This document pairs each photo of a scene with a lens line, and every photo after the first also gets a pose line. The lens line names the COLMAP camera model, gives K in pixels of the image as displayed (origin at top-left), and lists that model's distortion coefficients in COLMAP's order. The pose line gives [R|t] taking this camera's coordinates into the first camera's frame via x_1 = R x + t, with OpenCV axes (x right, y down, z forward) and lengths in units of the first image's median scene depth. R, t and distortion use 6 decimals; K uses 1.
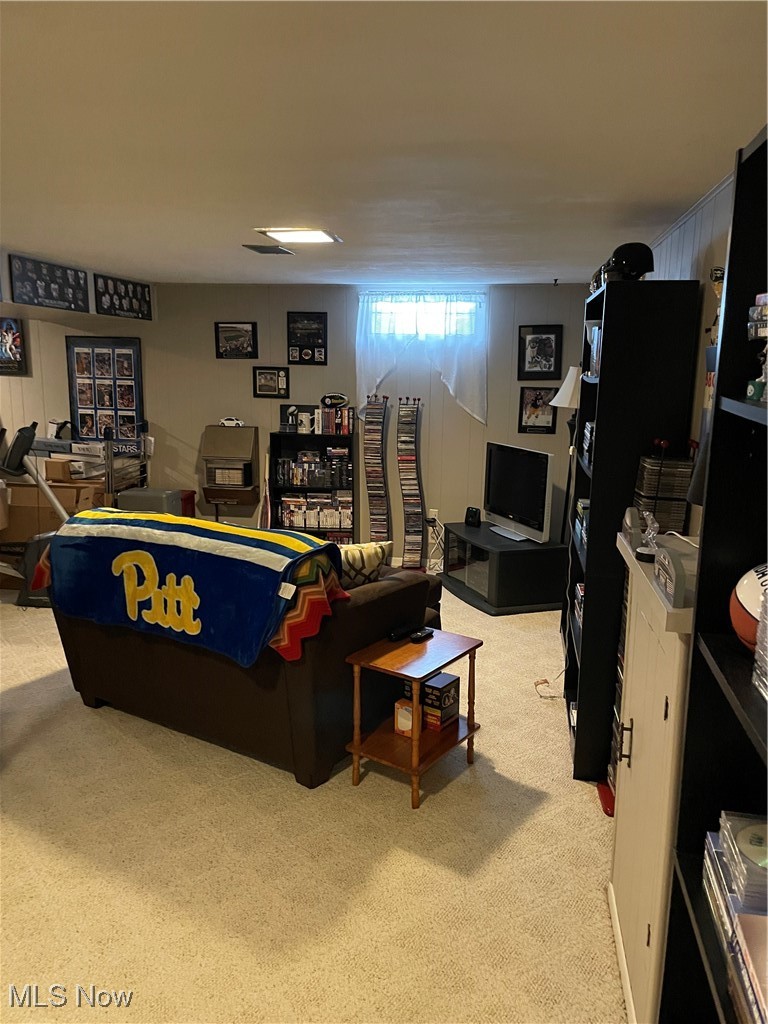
lens RADIAL K [[773.2, 0, 388.7], [0, 773.2, 518.0], [0, 0, 1]] dist [0.089867, -0.123497]
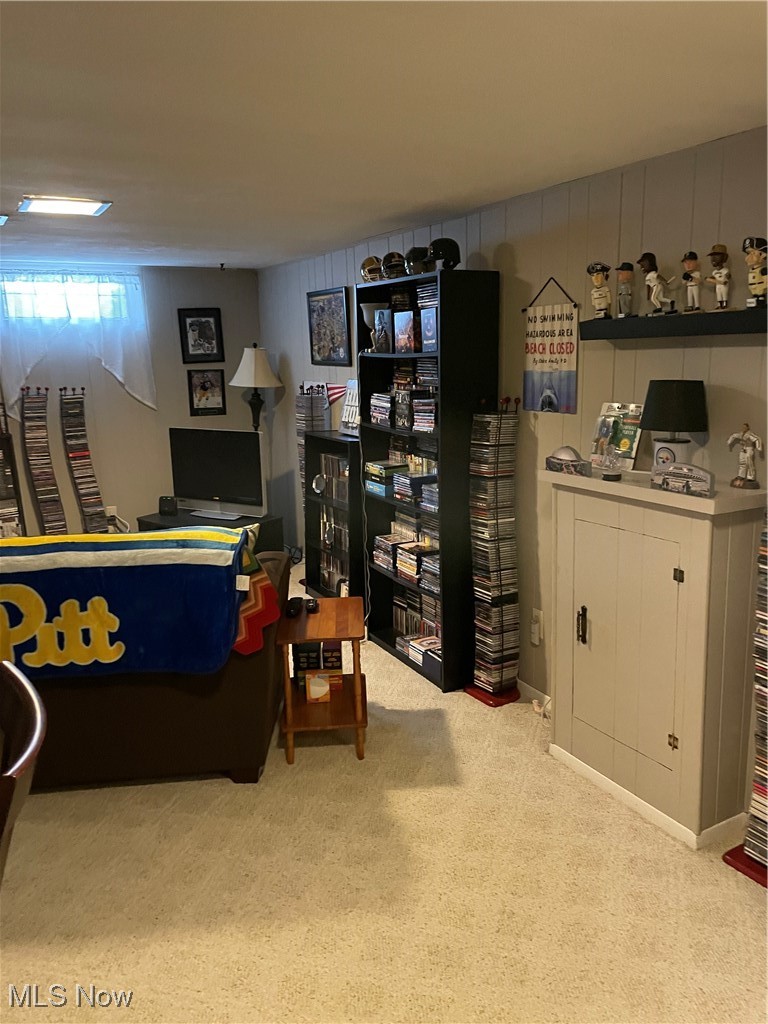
lens RADIAL K [[773.2, 0, 390.3], [0, 773.2, 511.7], [0, 0, 1]] dist [0.089867, -0.123497]
pose [[0.784898, -0.161380, 0.598241, -0.485567], [0.155227, 0.985913, 0.062298, -0.022081], [-0.599867, 0.043965, 0.798891, 0.099071]]
